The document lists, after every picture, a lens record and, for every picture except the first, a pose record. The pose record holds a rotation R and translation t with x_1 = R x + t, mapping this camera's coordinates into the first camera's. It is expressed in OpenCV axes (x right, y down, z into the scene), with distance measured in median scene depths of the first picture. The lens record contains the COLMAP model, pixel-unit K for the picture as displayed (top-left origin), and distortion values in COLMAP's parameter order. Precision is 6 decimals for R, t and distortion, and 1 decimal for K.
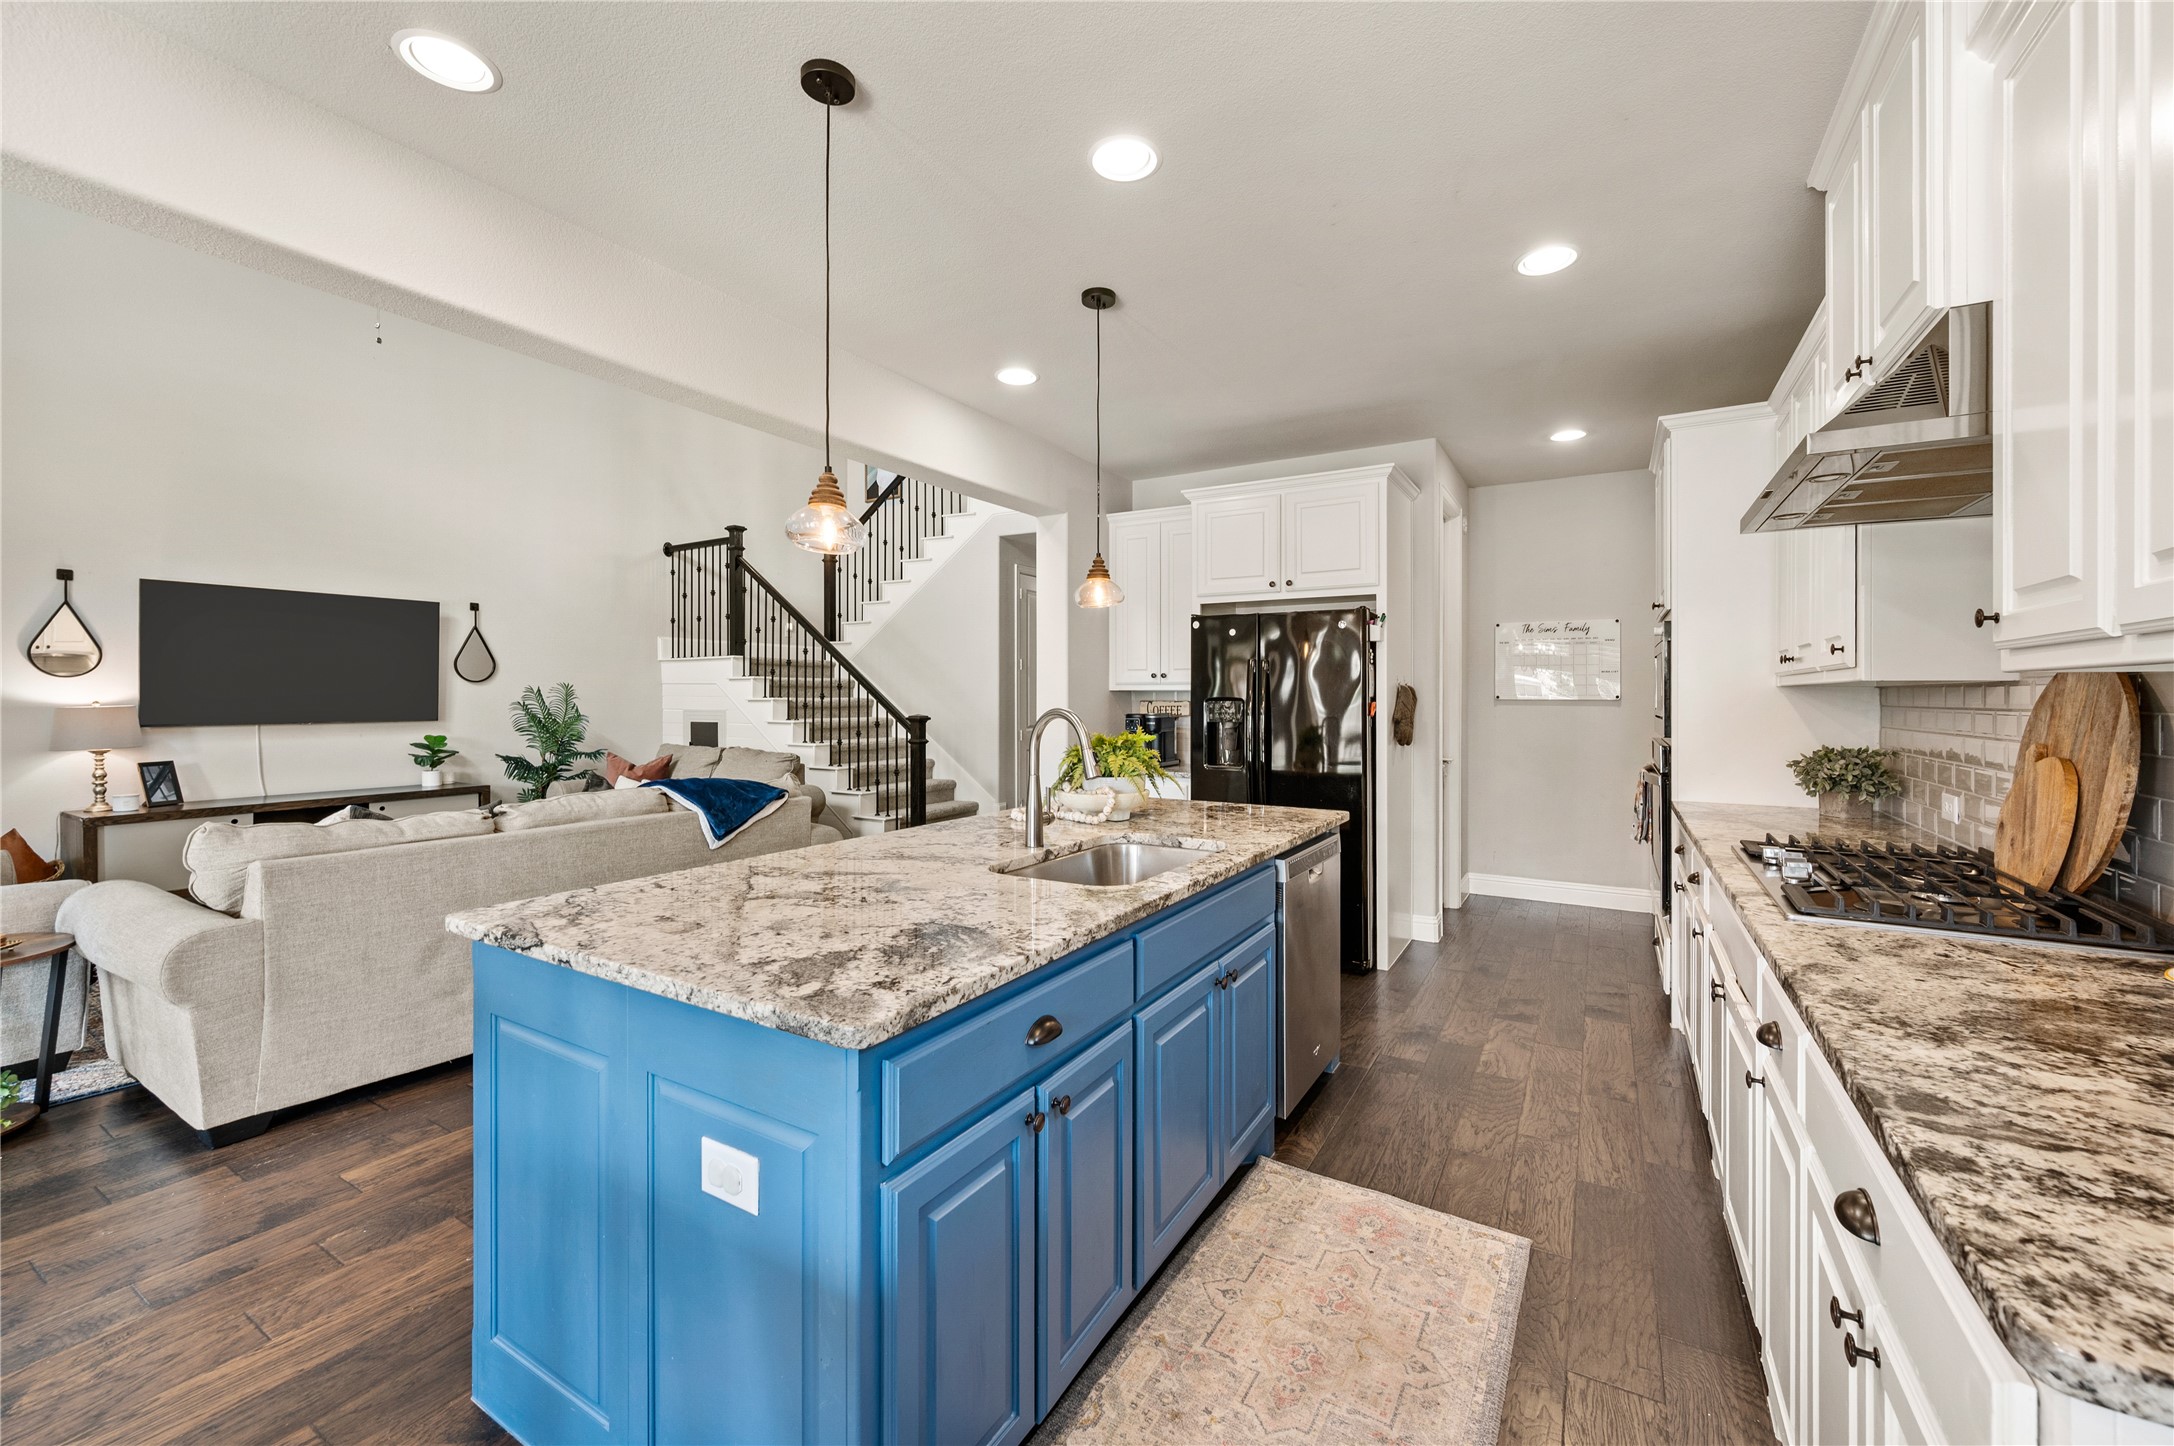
lens RADIAL K [[870.9, 0, 1085.9], [0, 870.9, 713.2], [0, 0, 1]] dist [-0.002773, -0.000161]
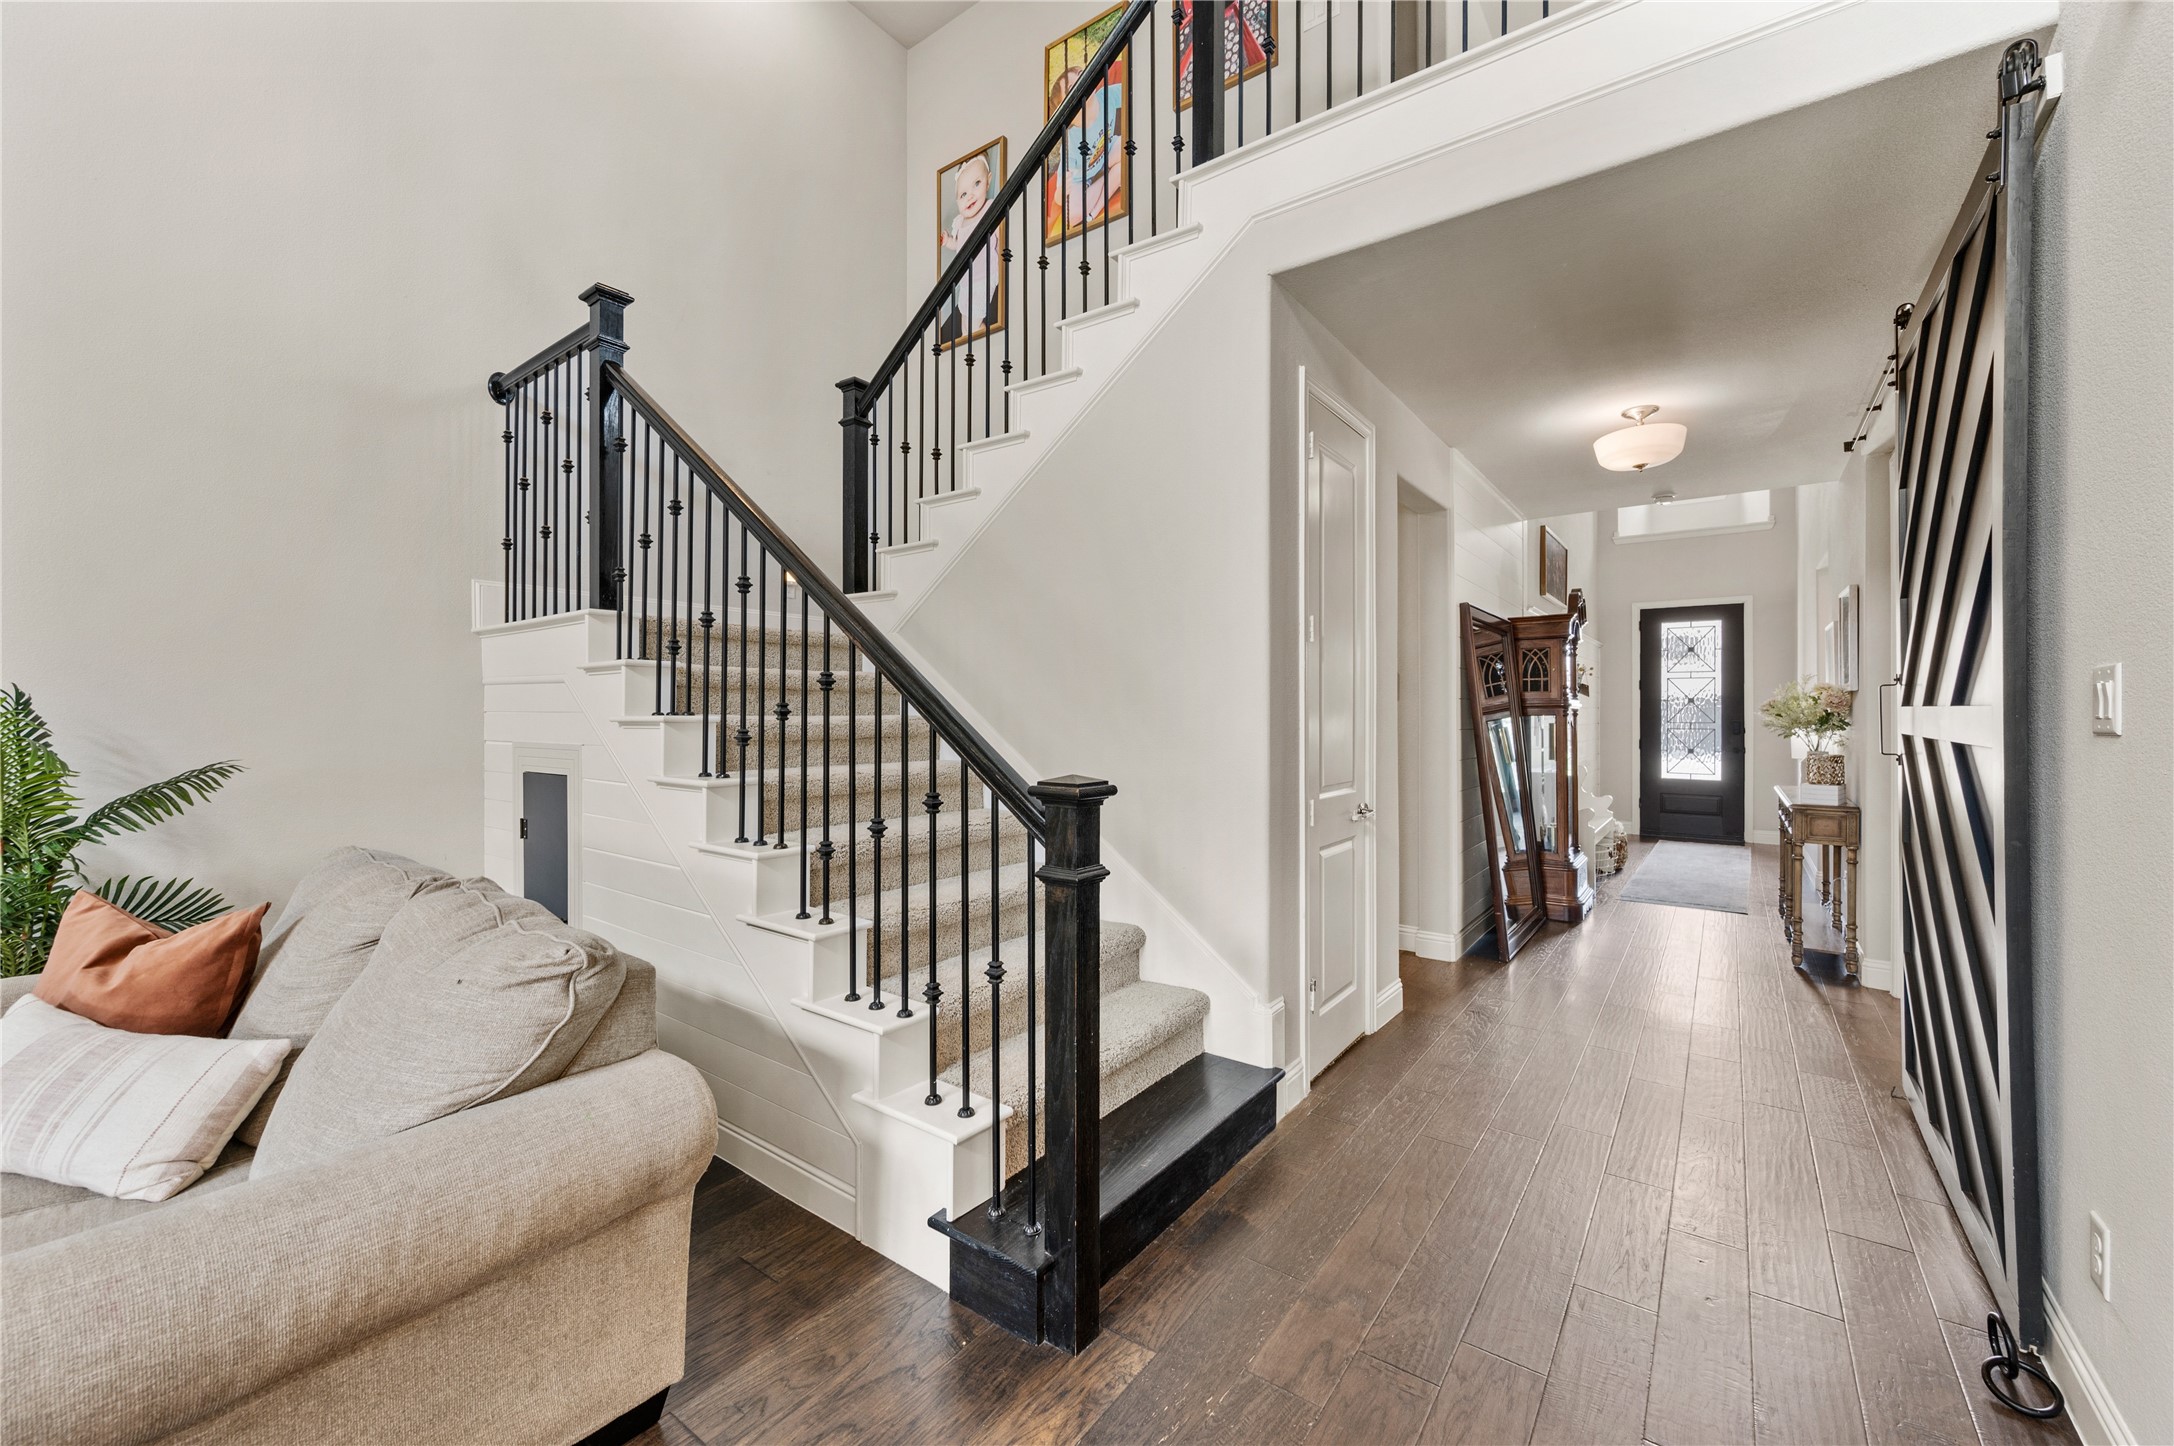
lens RADIAL K [[870.9, 0, 1087.4], [0, 870.9, 718.0], [0, 0, 1]] dist [-0.002773, -0.000161]
pose [[0.994640, 0.000987, -0.103390, -0.138216], [-0.002727, 0.999857, -0.016693, -0.010775], [0.103358, 0.016886, 0.994501, 0.628316]]
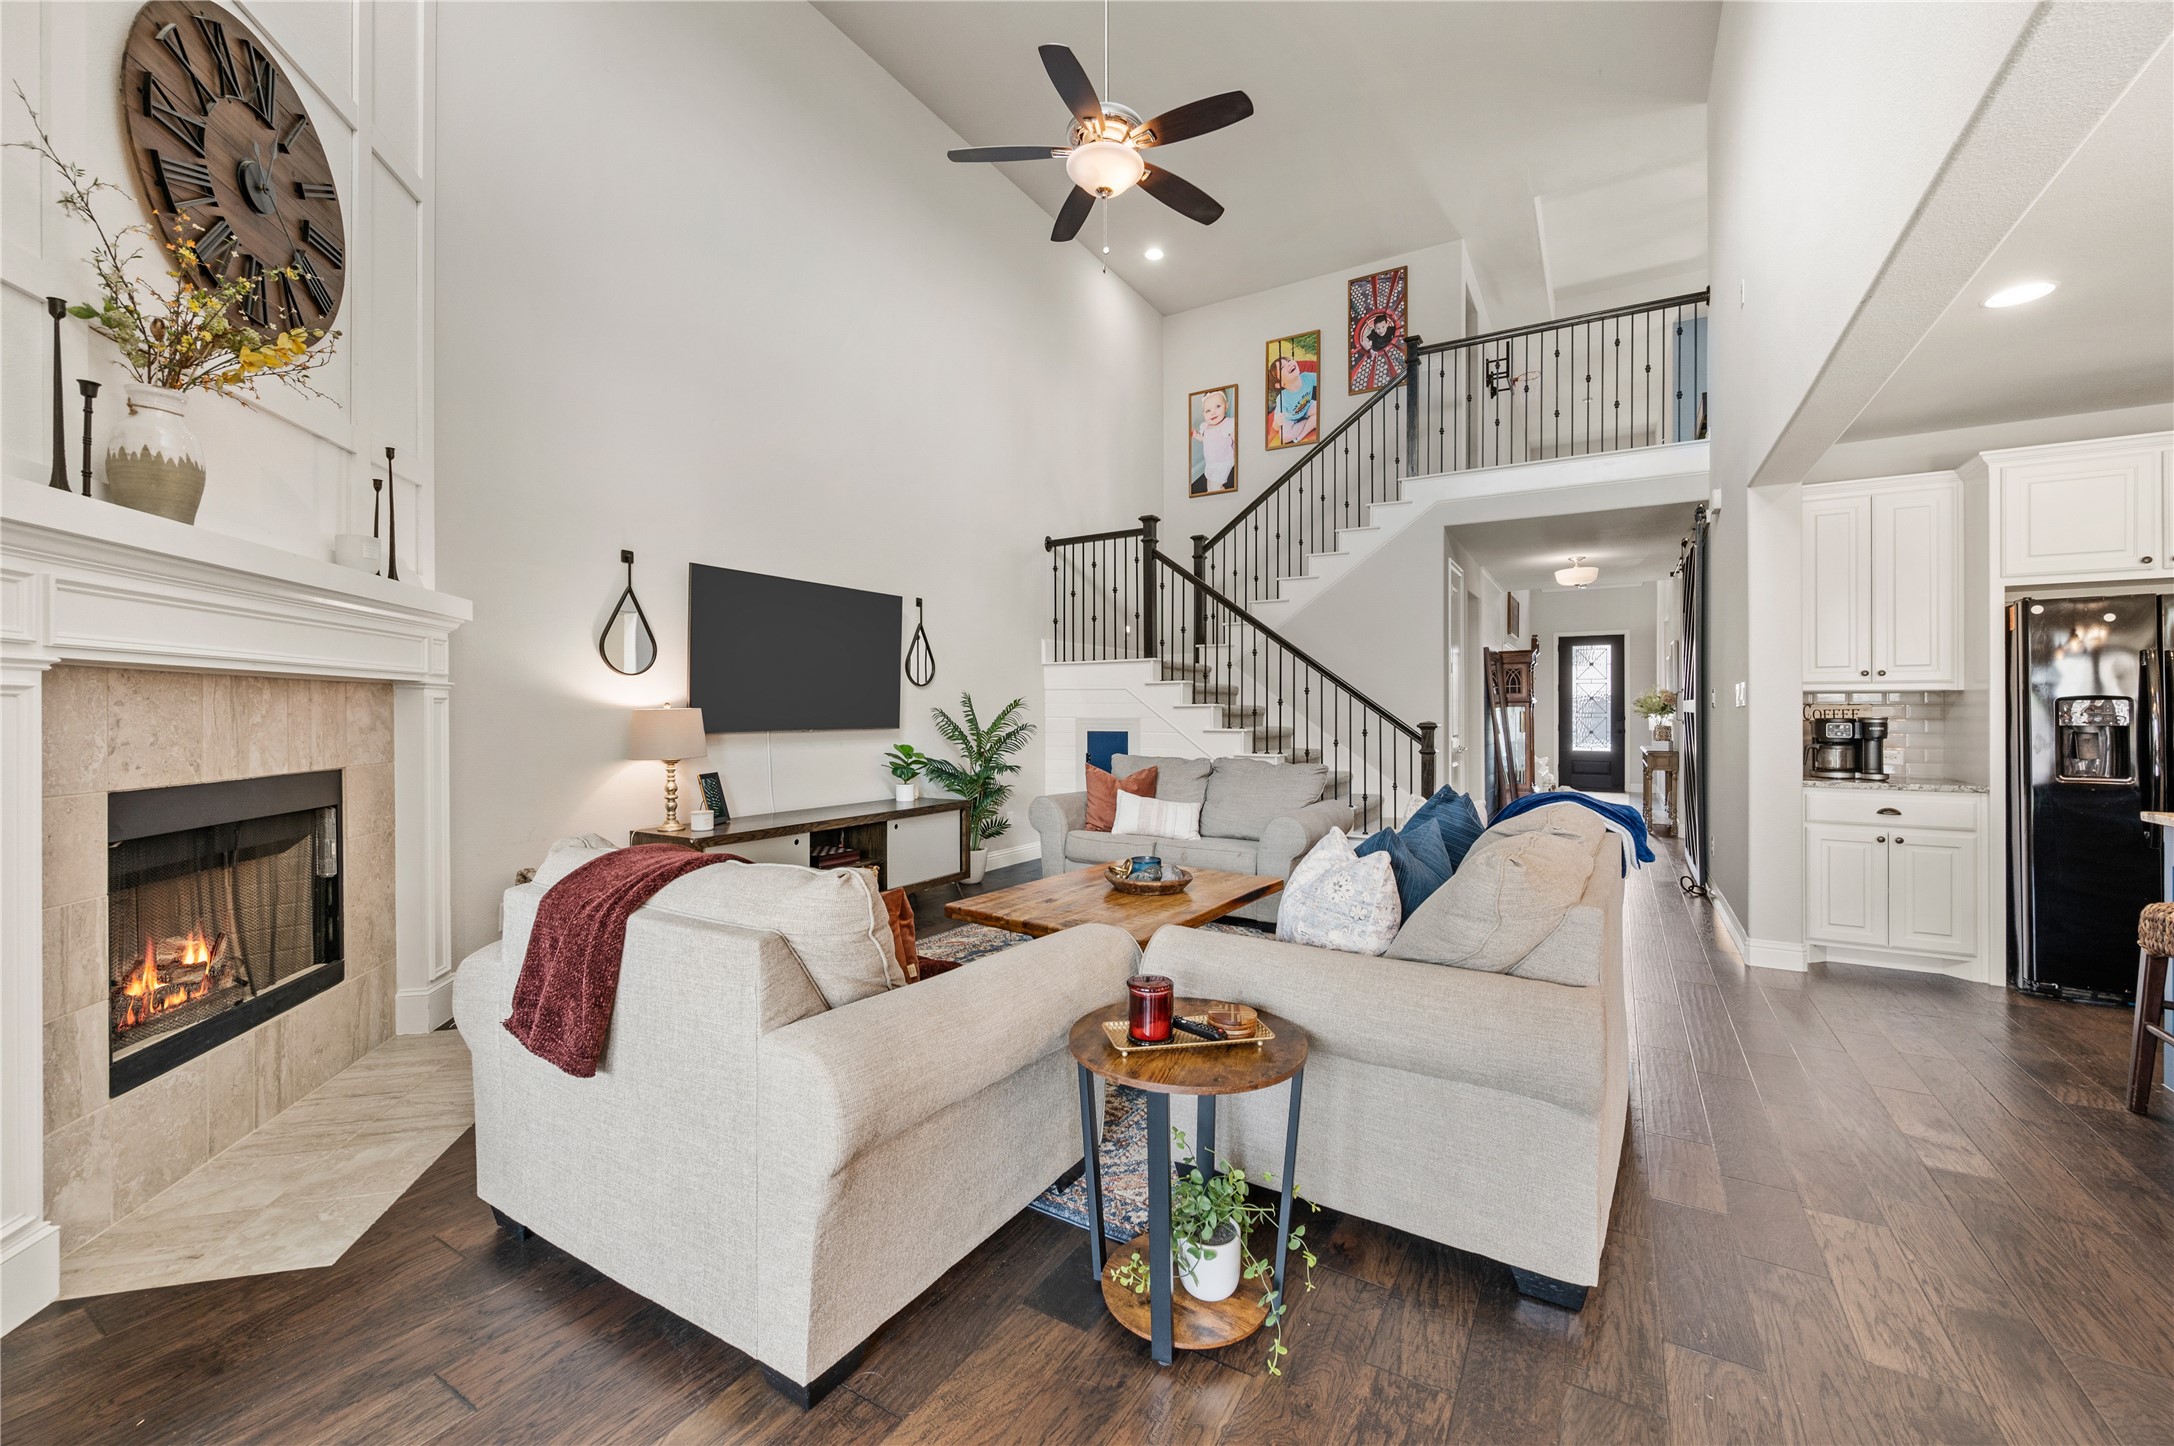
lens RADIAL K [[870.9, 0, 1086.5], [0, 870.9, 719.6], [0, 0, 1]] dist [-0.002773, -0.000161]
pose [[0.999927, -0.000527, -0.012109, -0.459411], [0.000378, 0.999924, -0.012316, 0.008851], [0.012114, 0.012310, 0.999851, 0.091112]]
